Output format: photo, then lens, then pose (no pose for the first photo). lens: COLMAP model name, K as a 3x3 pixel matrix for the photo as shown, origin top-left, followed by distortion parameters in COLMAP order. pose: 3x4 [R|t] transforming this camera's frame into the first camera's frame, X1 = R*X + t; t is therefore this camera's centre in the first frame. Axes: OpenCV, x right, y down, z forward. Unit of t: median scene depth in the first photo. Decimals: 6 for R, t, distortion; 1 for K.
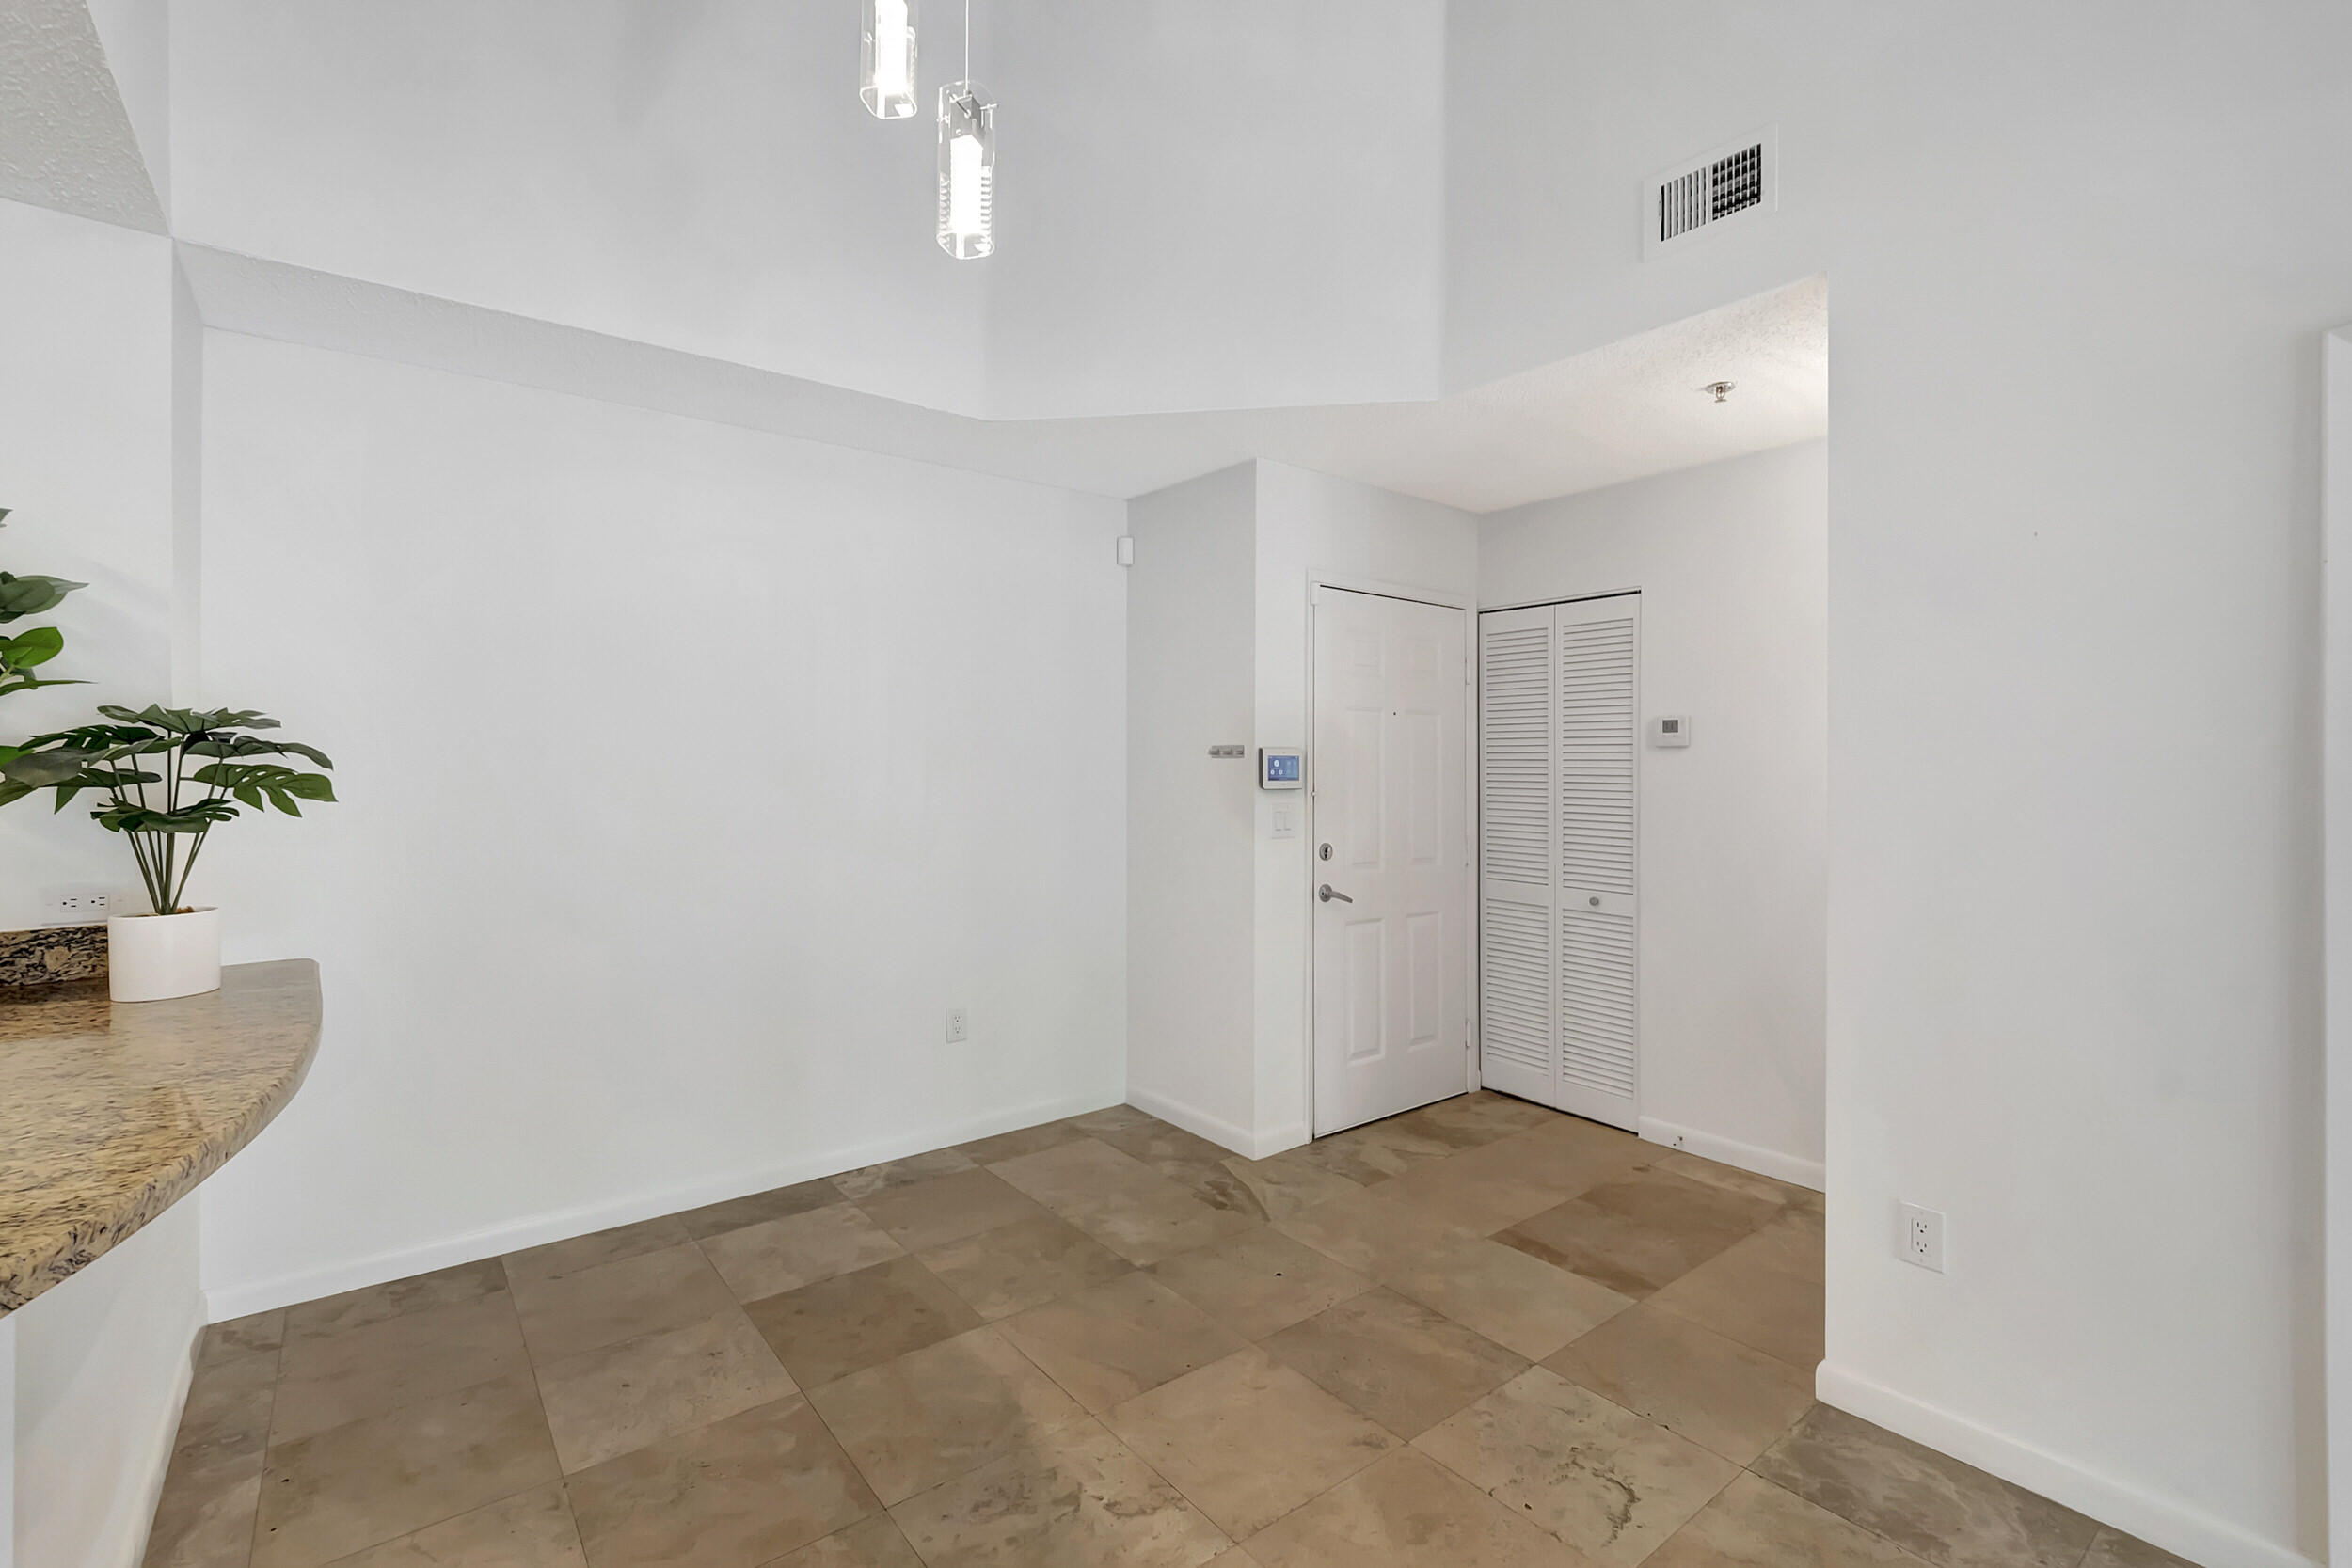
lens RADIAL K [[1047.9, 0, 1168.3], [0, 1047.9, 760.2], [0, 0, 1]] dist [0.004876, -0.002053]
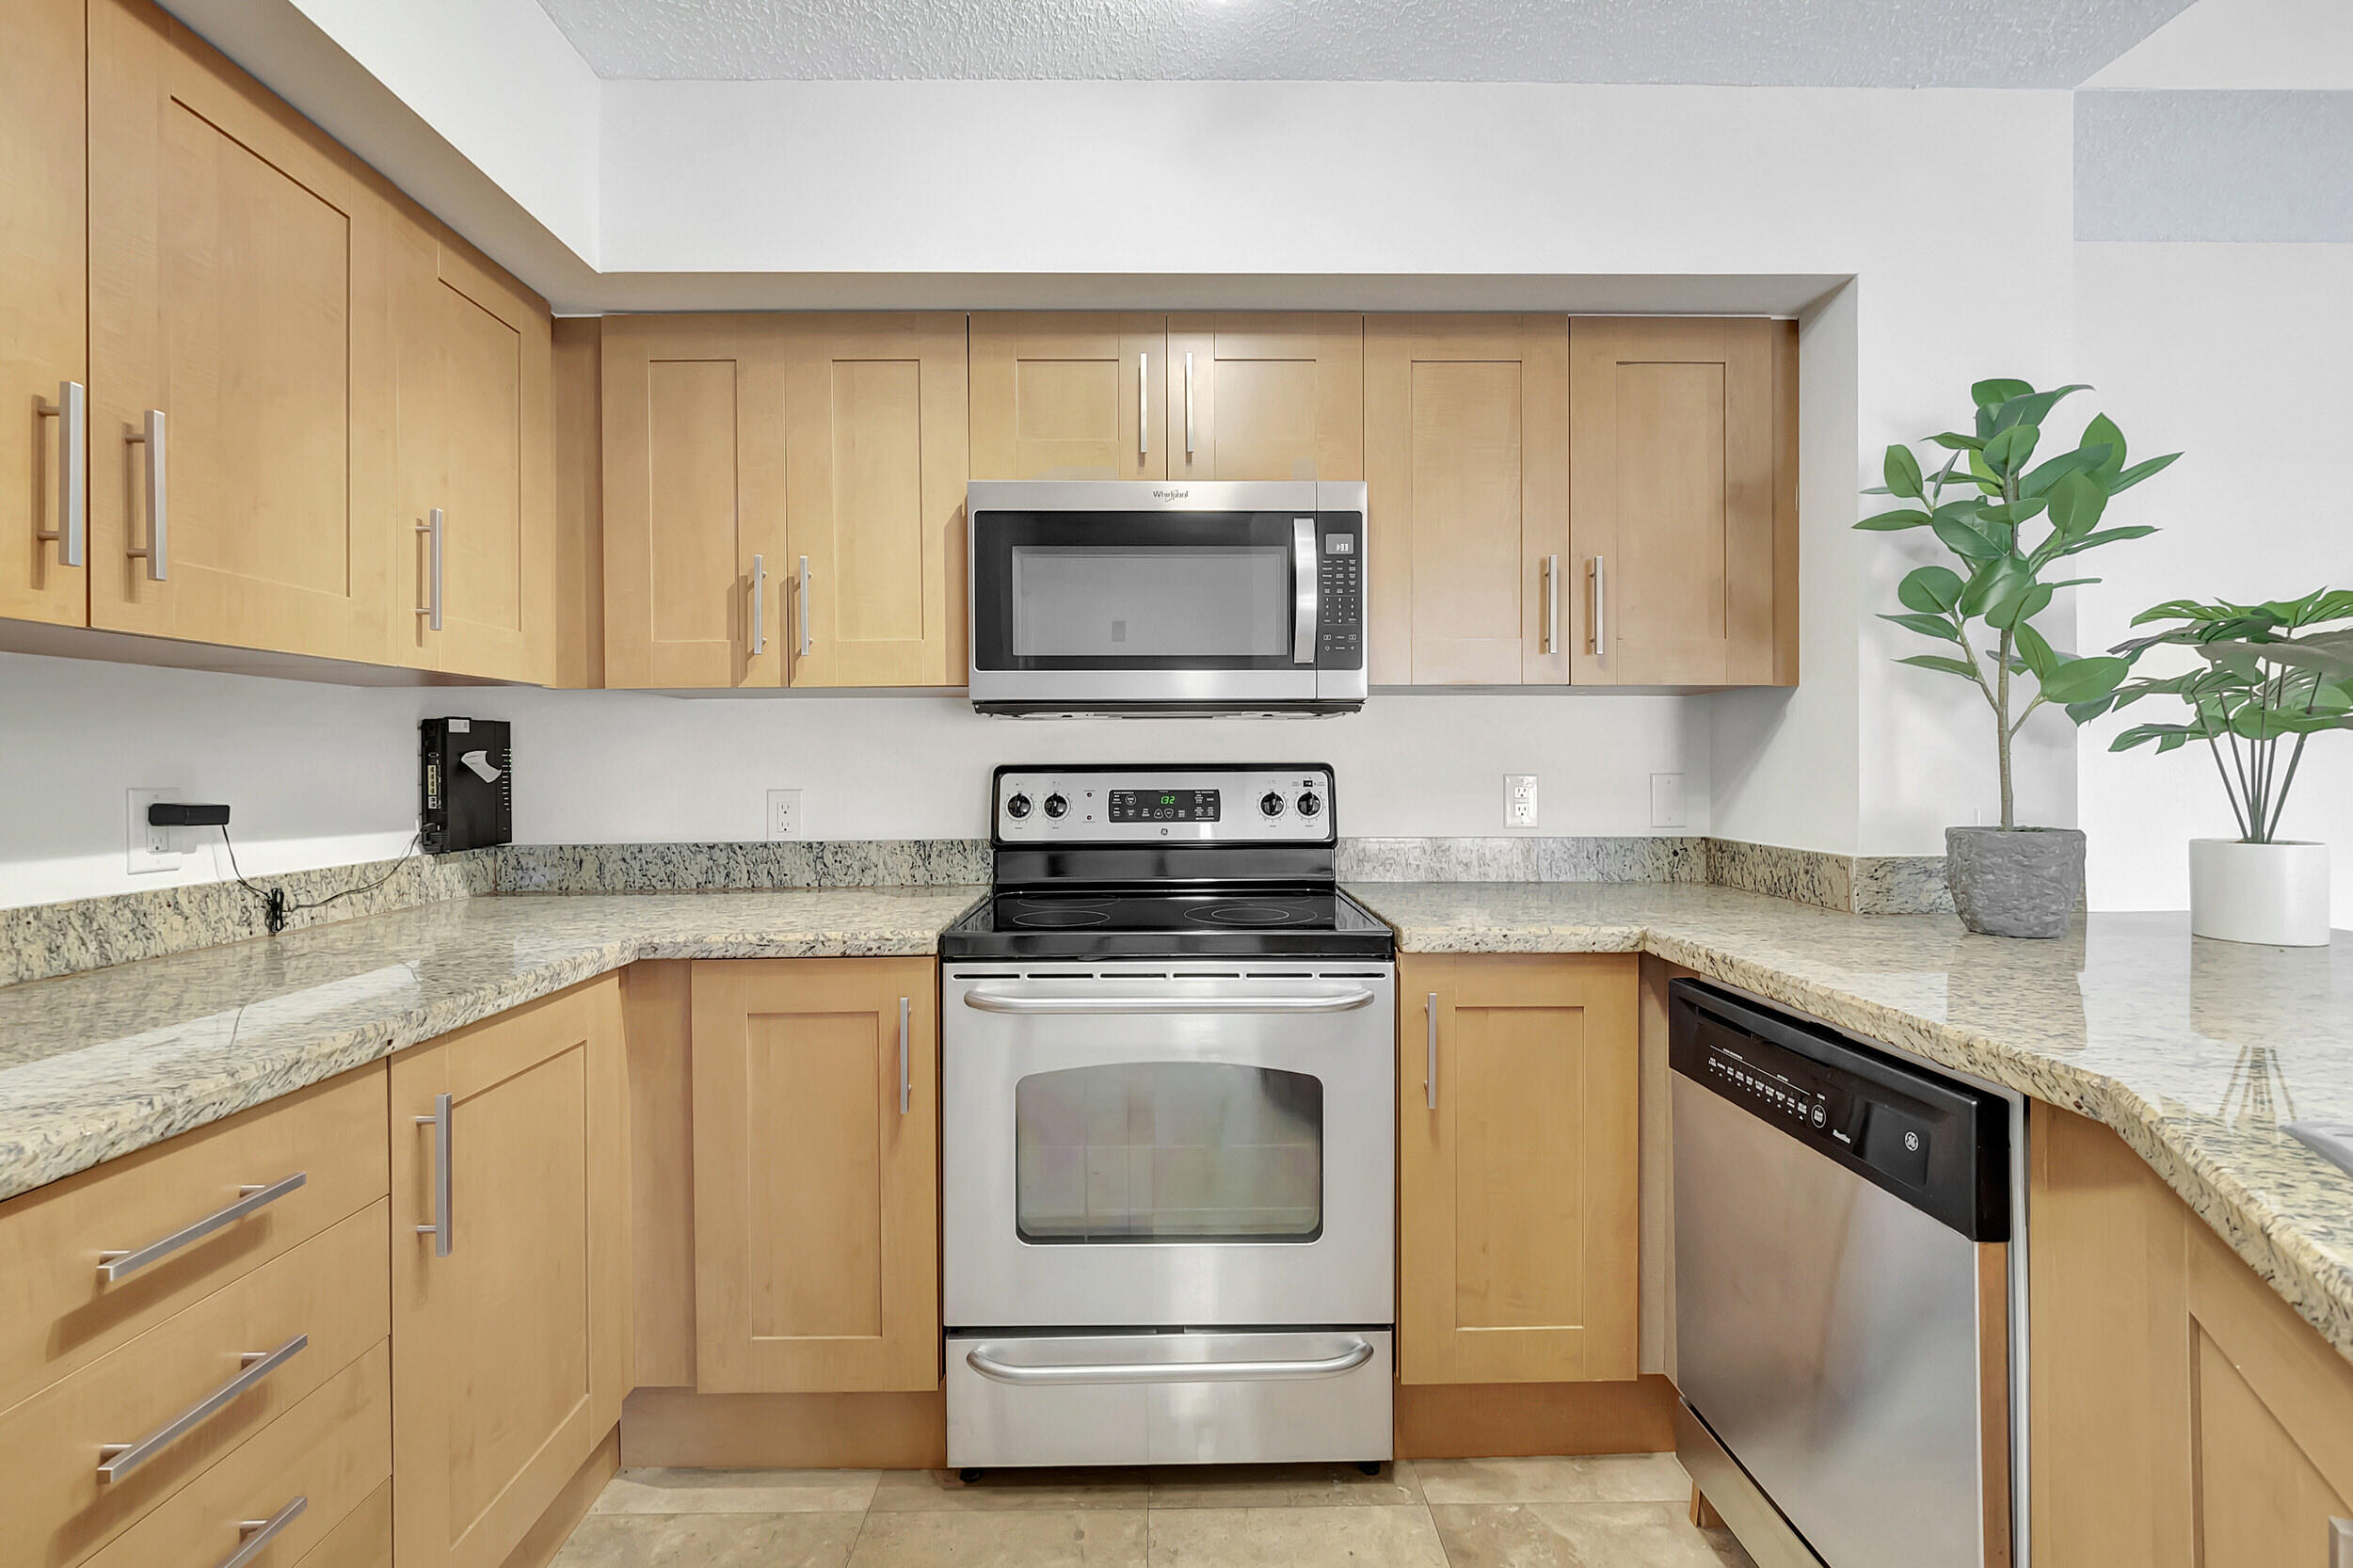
lens RADIAL K [[1048.5, 0, 1168.3], [0, 1048.5, 727.7], [0, 0, 1]] dist [0.004876, -0.002053]
pose [[0.799621, -0.016483, -0.600279, -1.034199], [0.002168, 0.999696, -0.024562, 0.064860], [0.600501, 0.018339, 0.799414, -0.177540]]
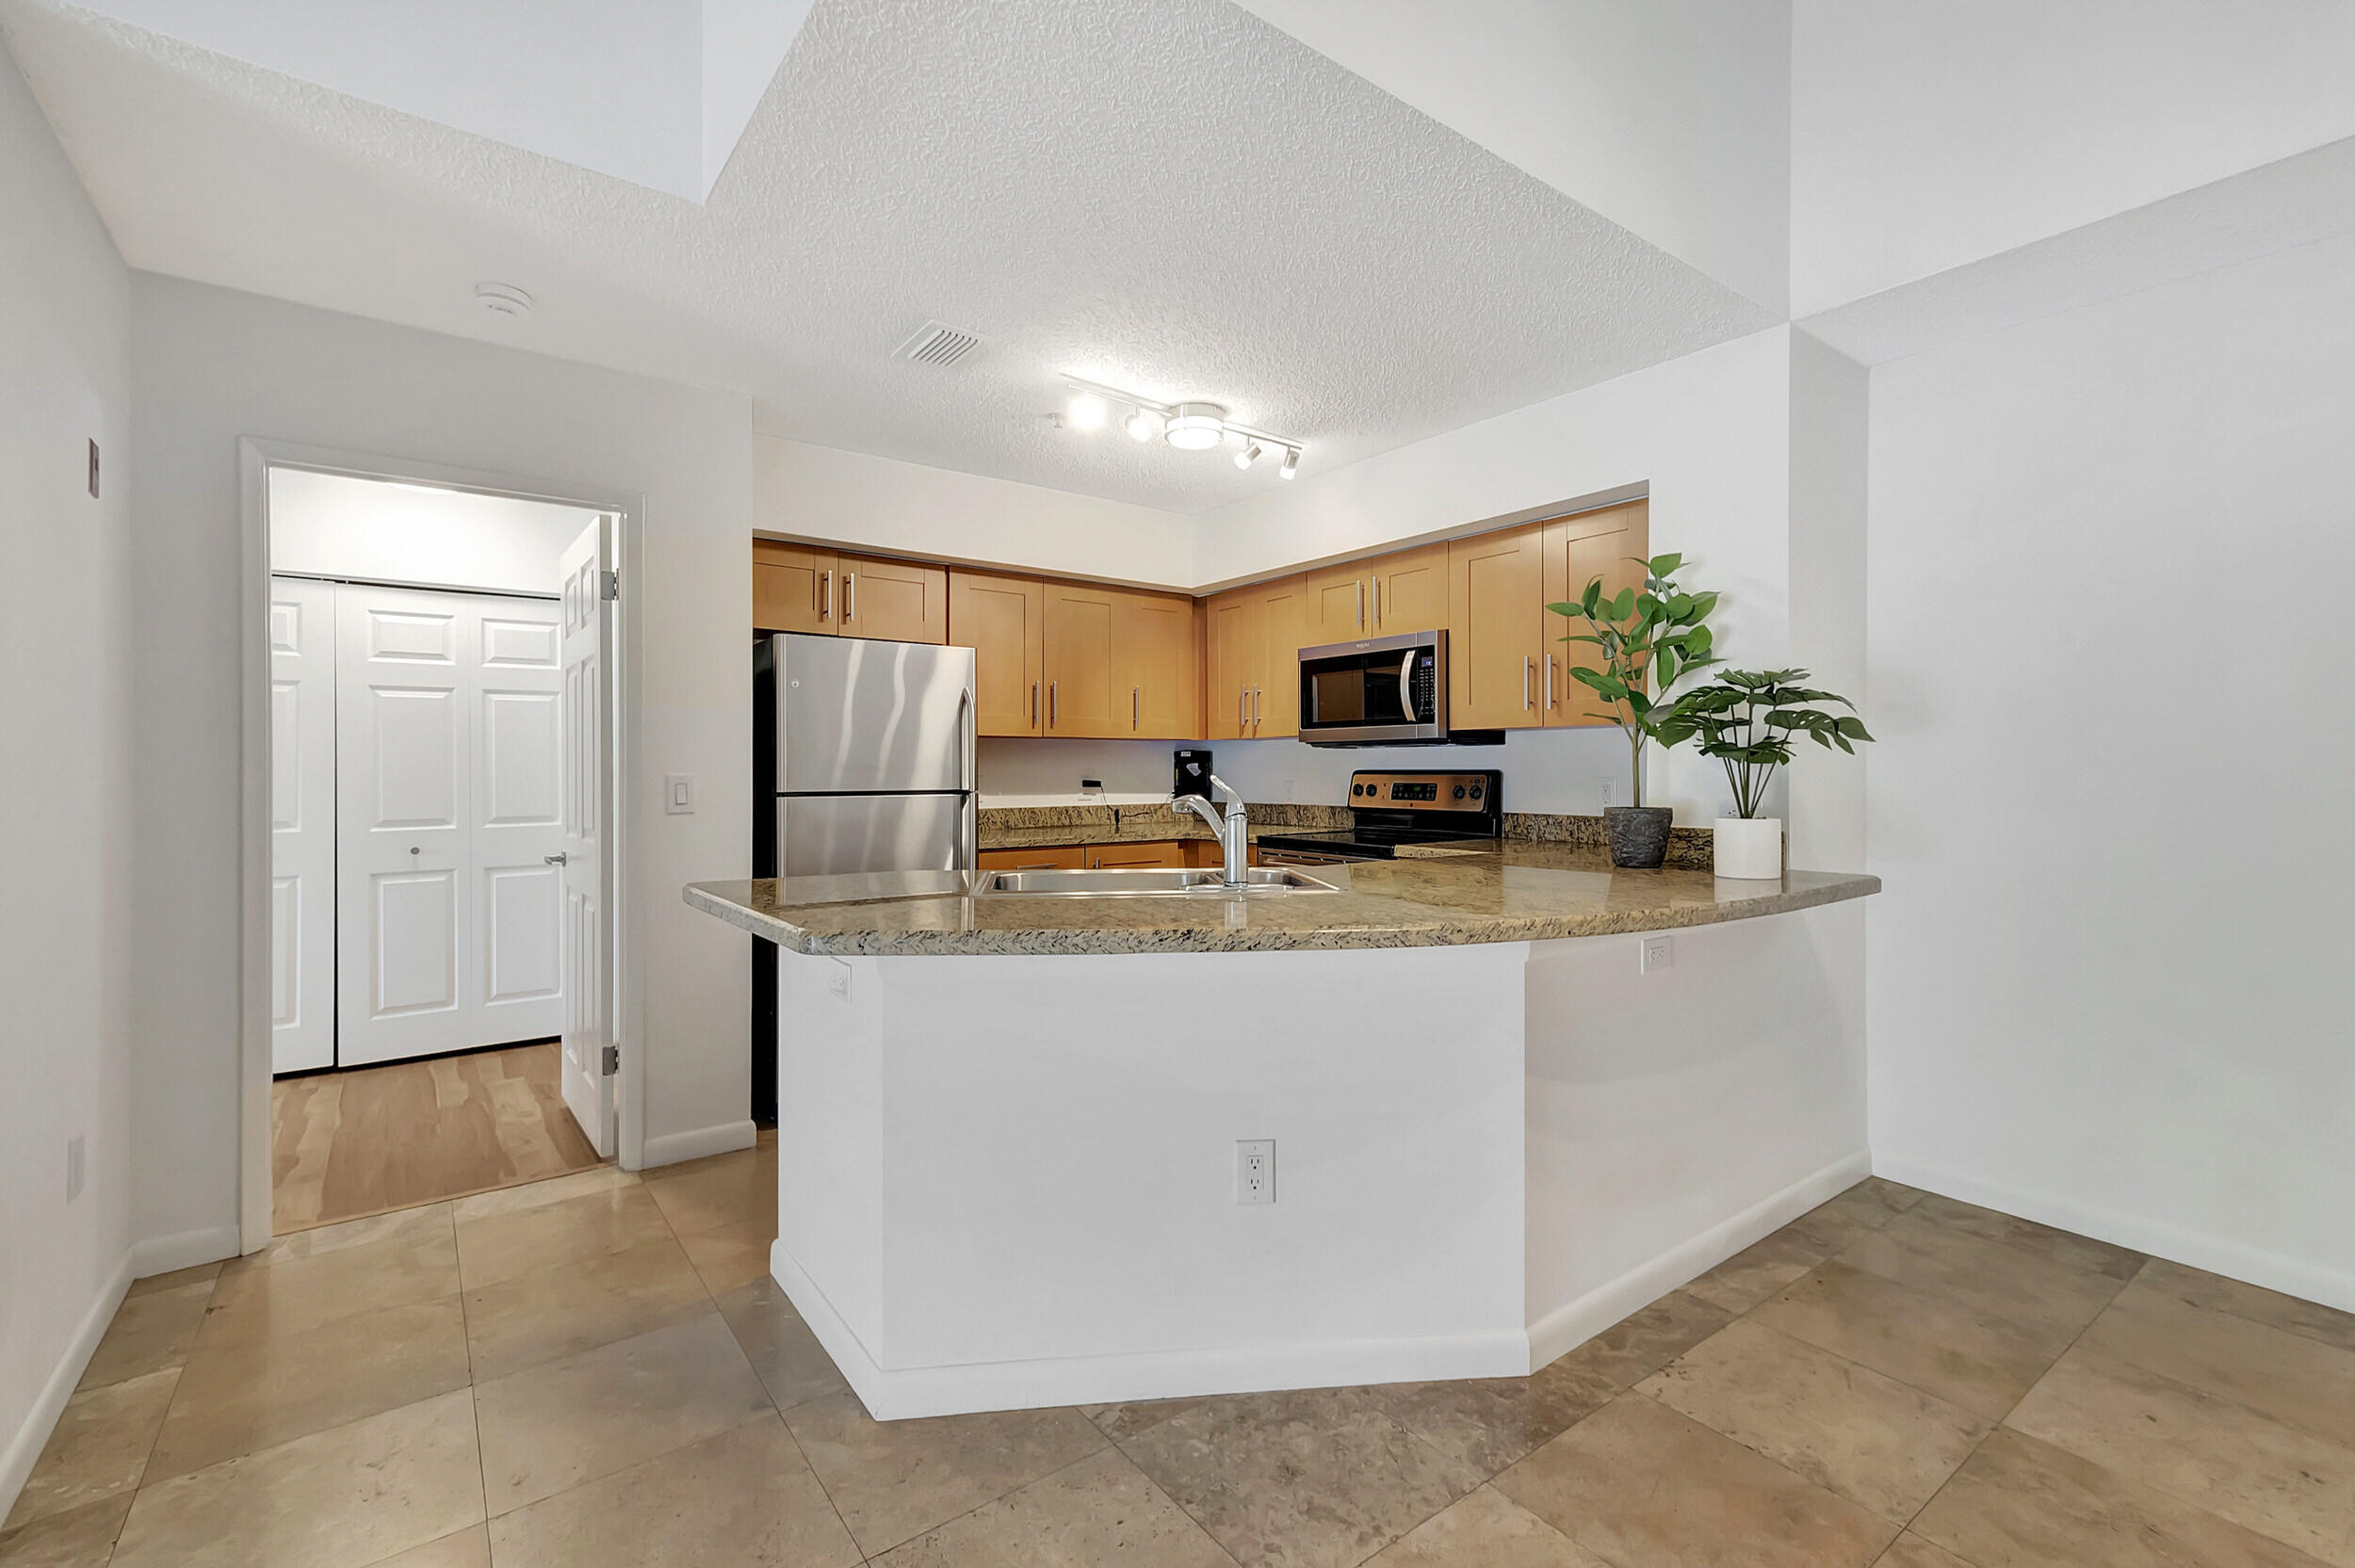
lens RADIAL K [[1049.2, 0, 1157.6], [0, 1049.2, 765.1], [0, 0, 1]] dist [0.004876, -0.002053]
pose [[-0.030334, -0.001348, -0.999539, 0.413396], [0.001036, 0.999999, -0.001380, 0.067707], [0.999539, -0.001078, -0.030332, 0.238175]]
